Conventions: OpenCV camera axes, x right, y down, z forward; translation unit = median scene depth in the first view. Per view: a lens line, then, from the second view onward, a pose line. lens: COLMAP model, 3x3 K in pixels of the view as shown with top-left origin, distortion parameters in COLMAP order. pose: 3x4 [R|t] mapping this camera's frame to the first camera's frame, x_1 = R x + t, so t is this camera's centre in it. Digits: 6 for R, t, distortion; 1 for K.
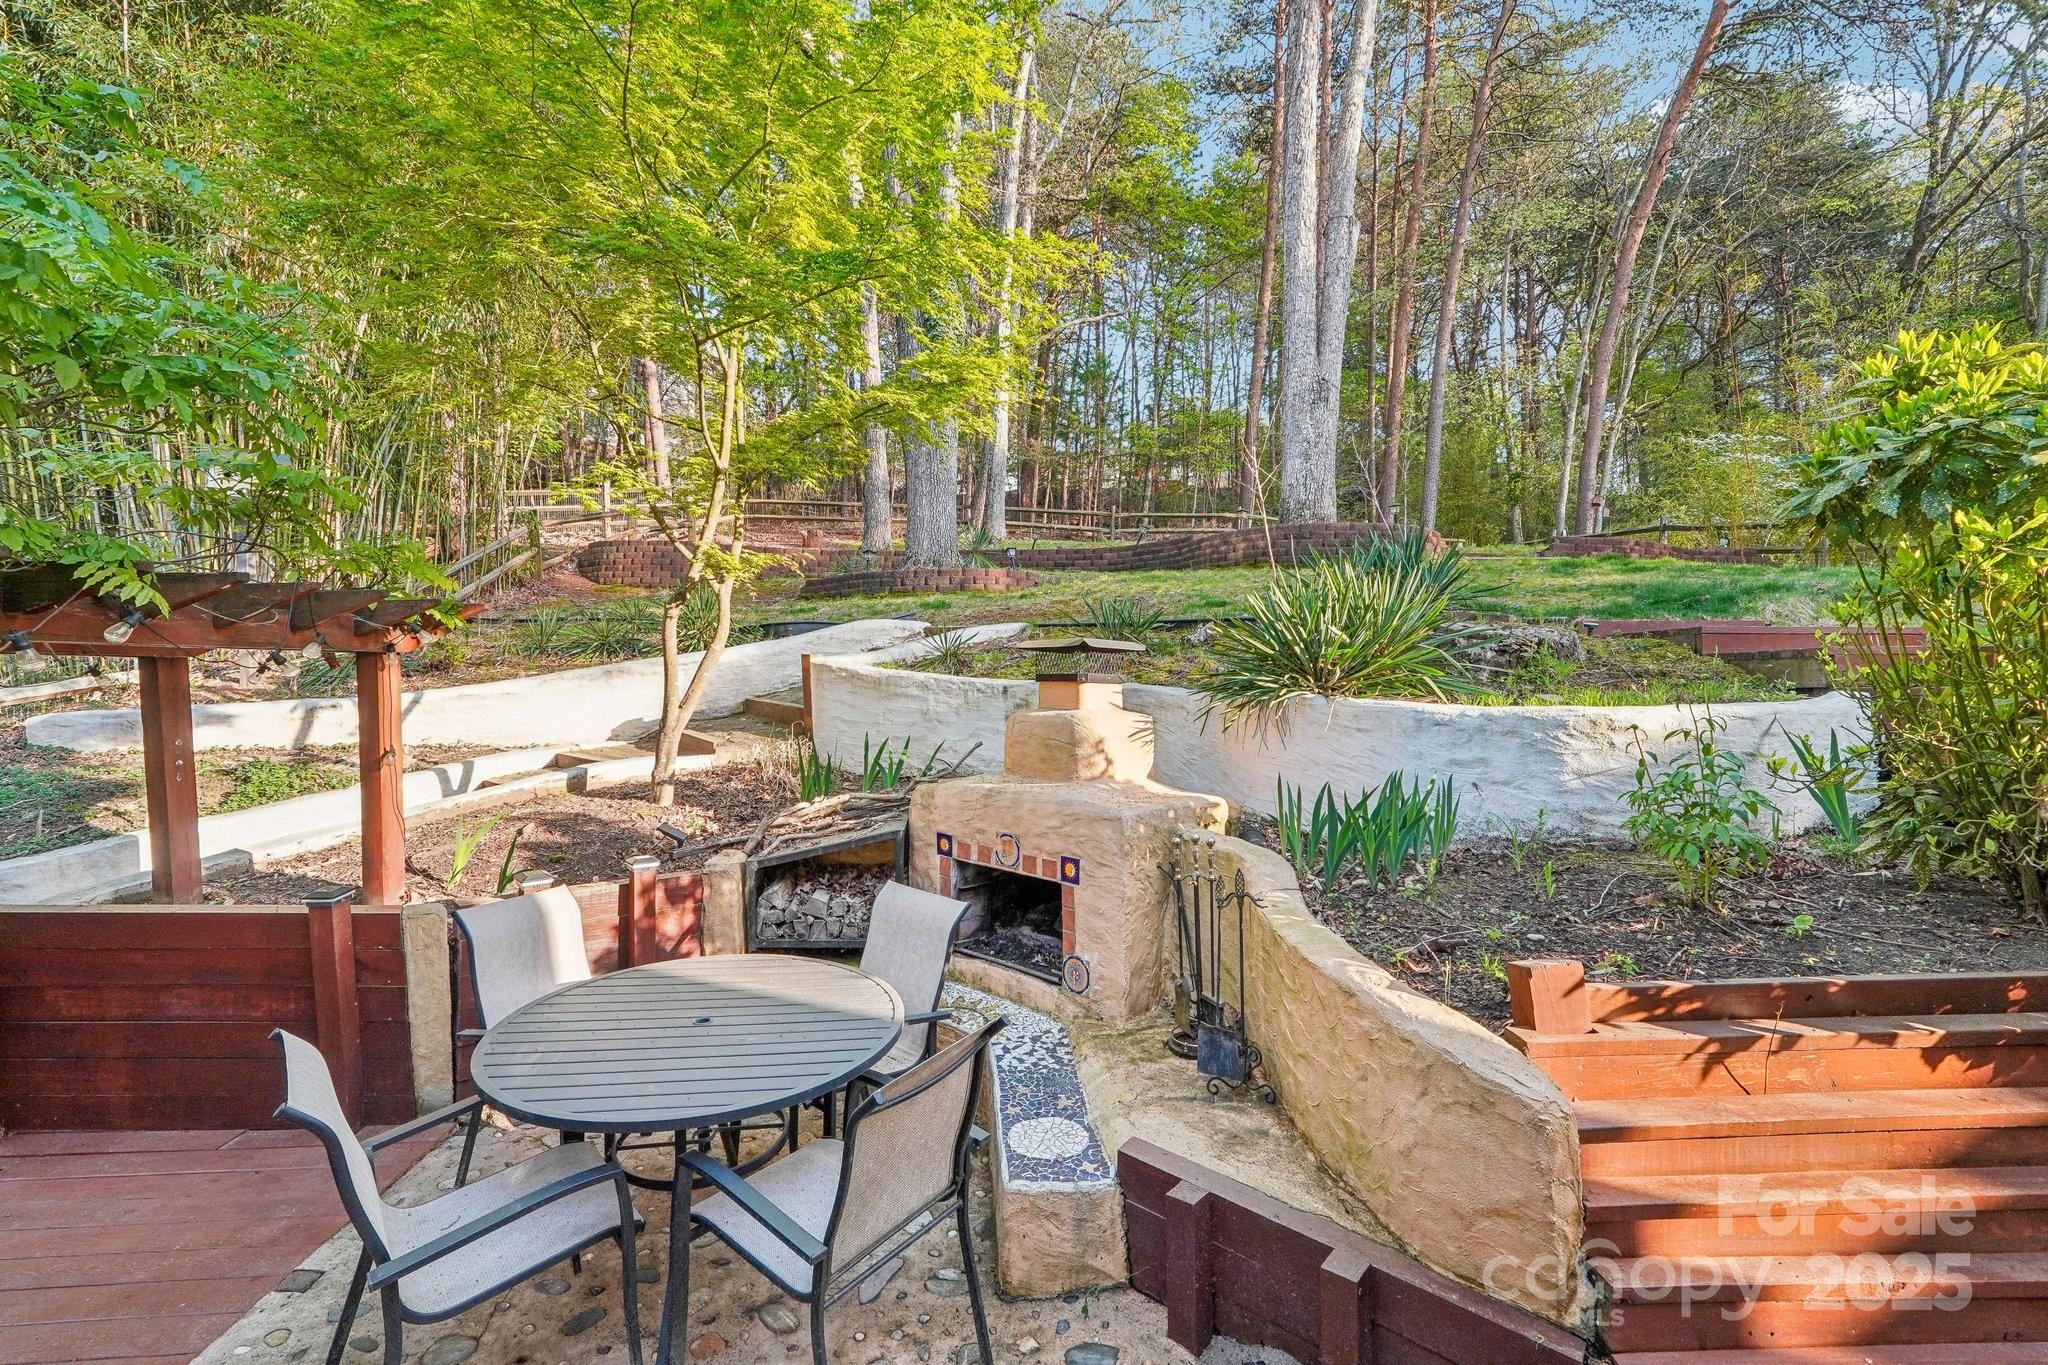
lens RADIAL K [[888.8, 0, 1024.0], [0, 888.8, 682.5], [0, 0, 1]] dist [-0.020362, 0.007379]
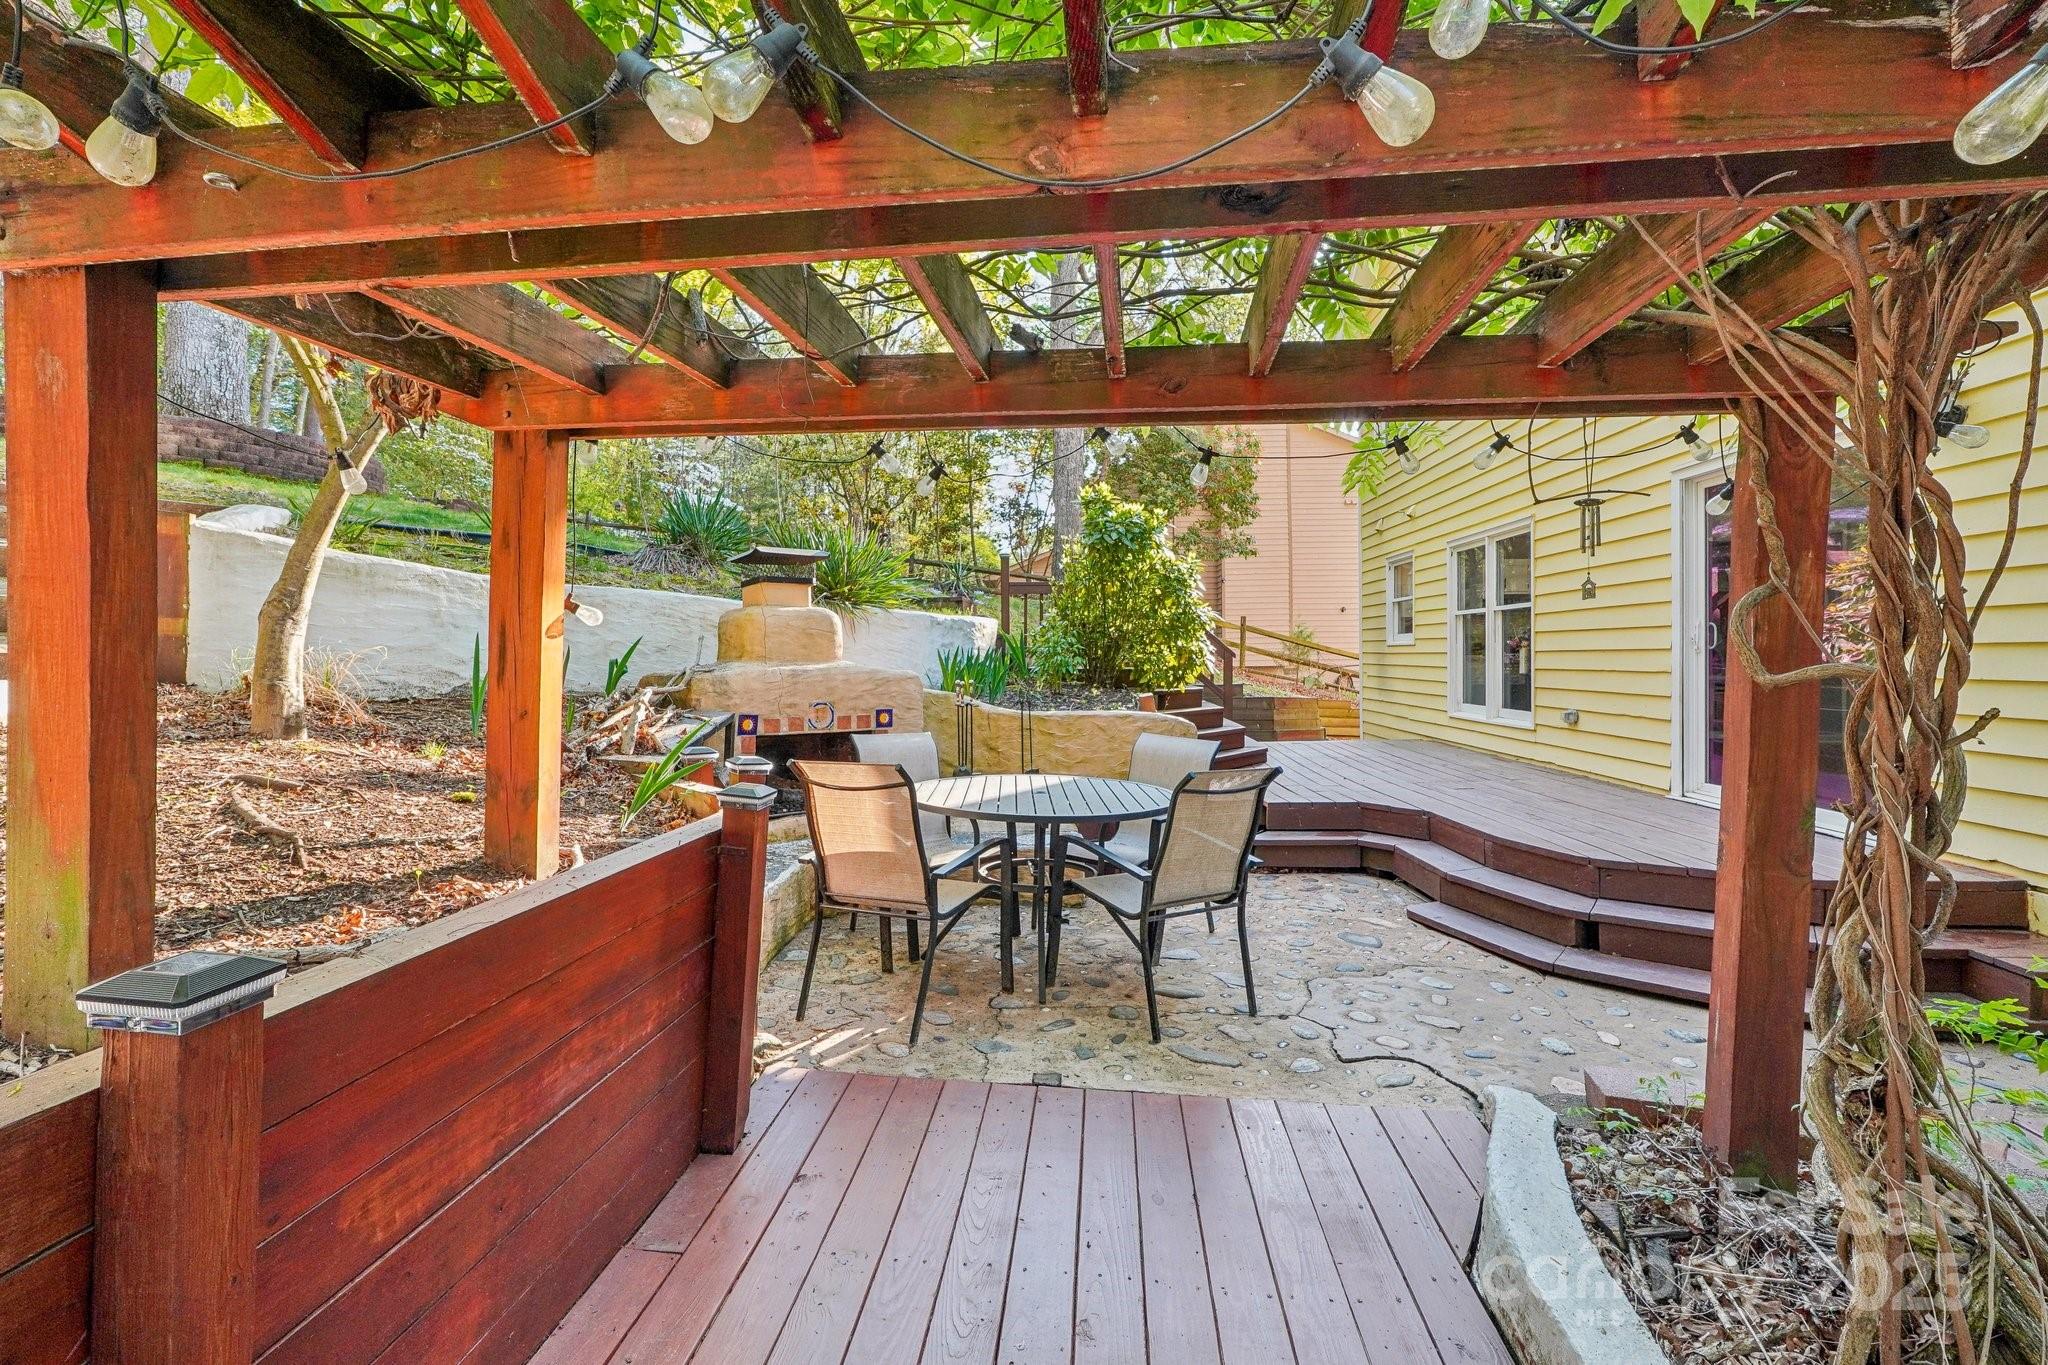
lens RADIAL K [[888.8, 0, 1024.0], [0, 888.8, 682.5], [0, 0, 1]] dist [-0.020362, 0.007379]
pose [[0.115761, -0.025696, 0.992945, -1.162331], [0.006575, 0.999663, 0.025104, 0.109468], [-0.993255, 0.003622, 0.115891, 0.557956]]
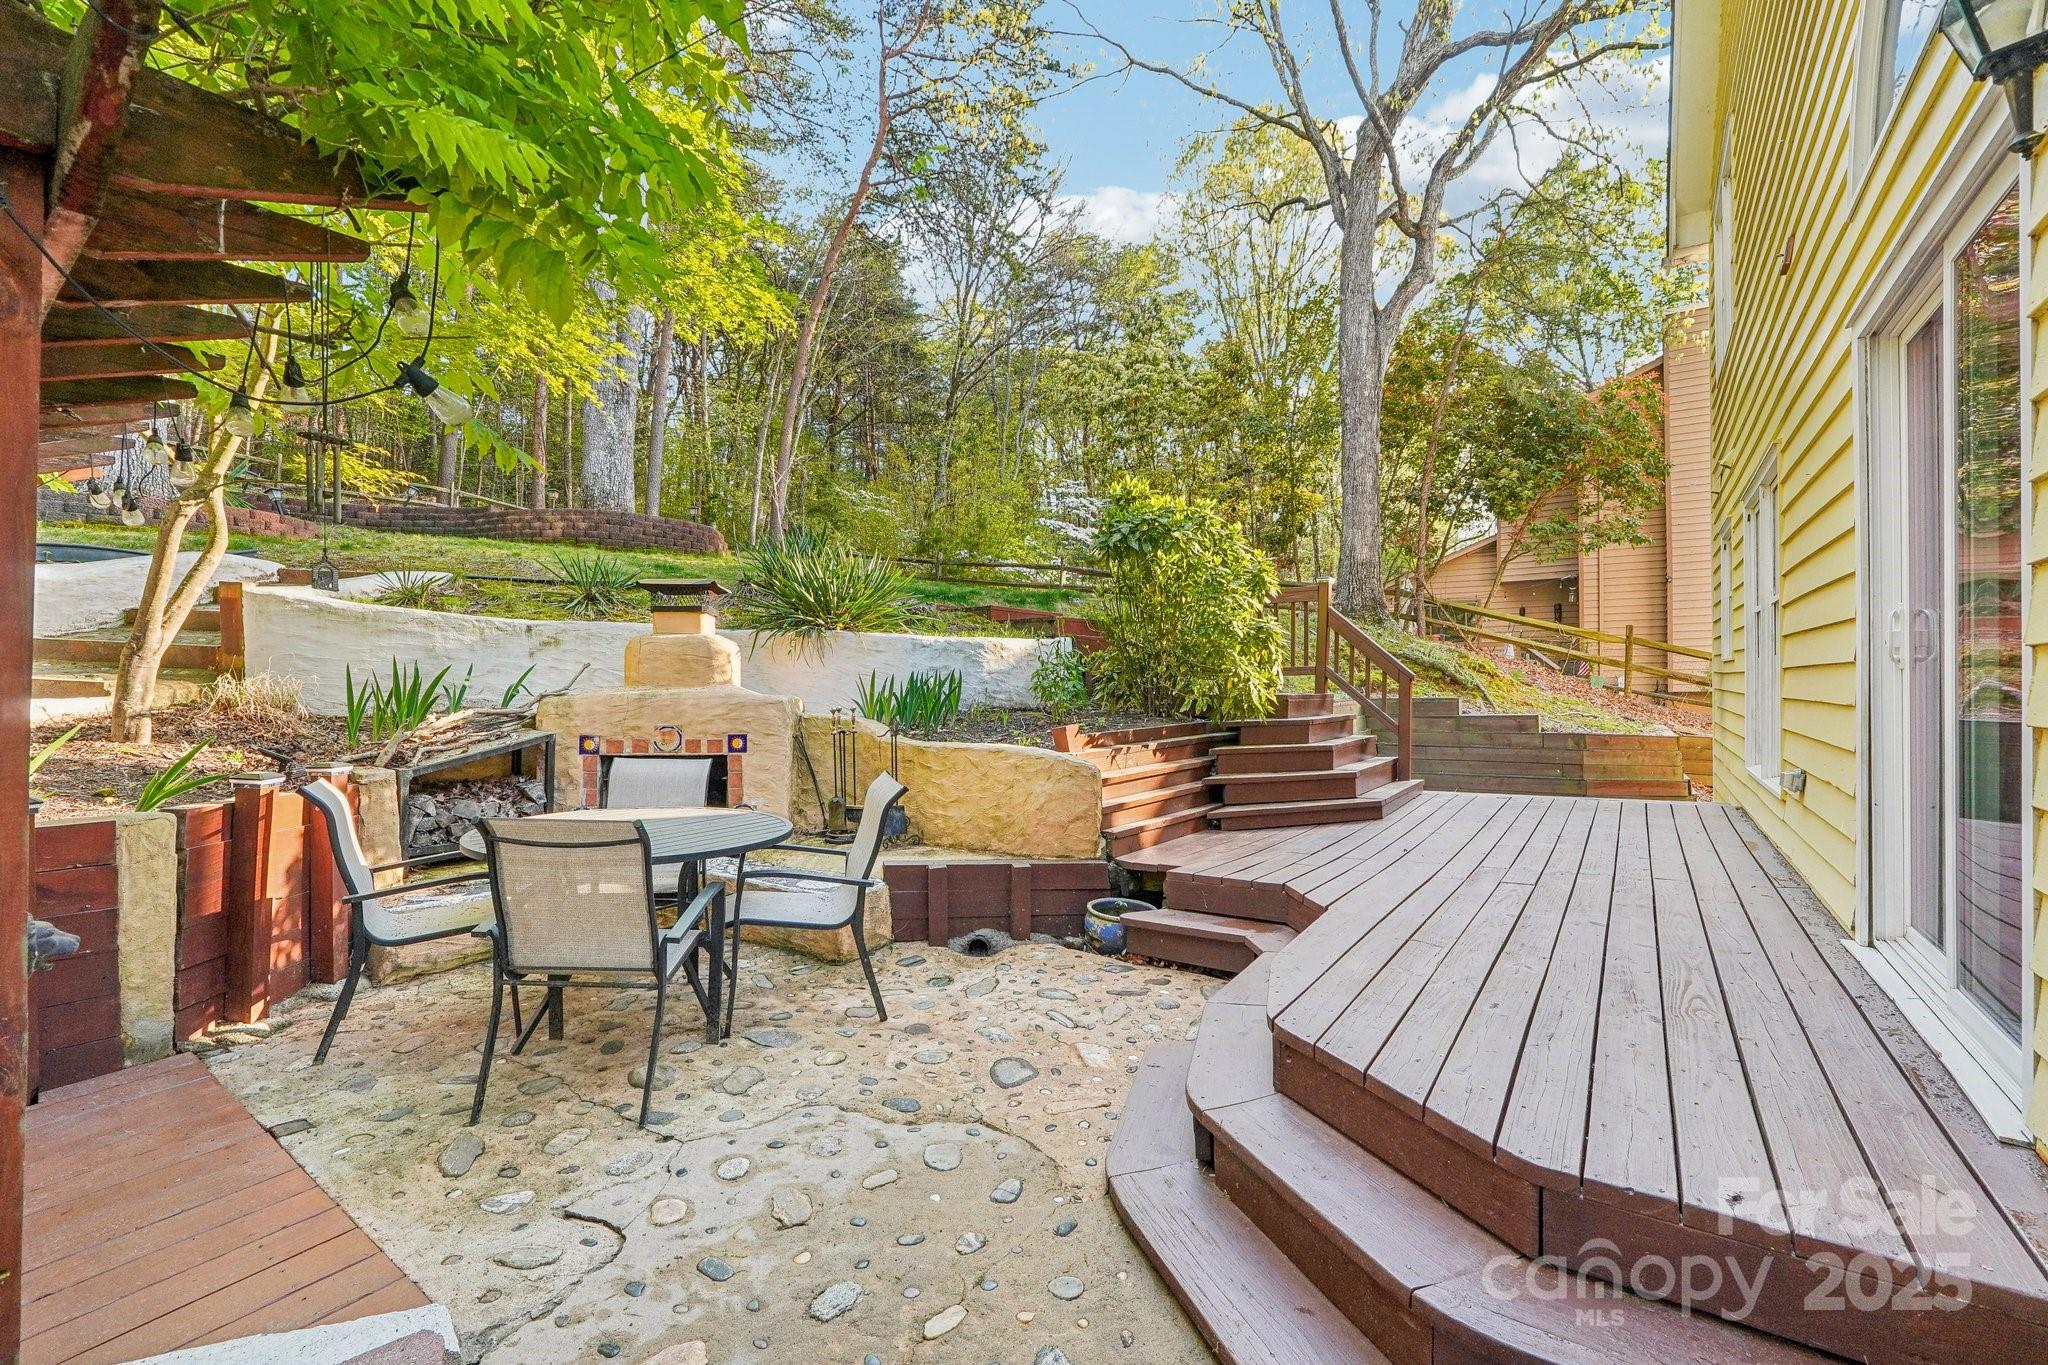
lens RADIAL K [[888.8, 0, 1024.0], [0, 888.8, 682.5], [0, 0, 1]] dist [-0.020362, 0.007379]
pose [[0.610552, 0.000519, 0.791976, -0.686265], [0.006771, 0.999960, -0.005876, 0.114782], [-0.791947, 0.008950, 0.610524, -0.172326]]
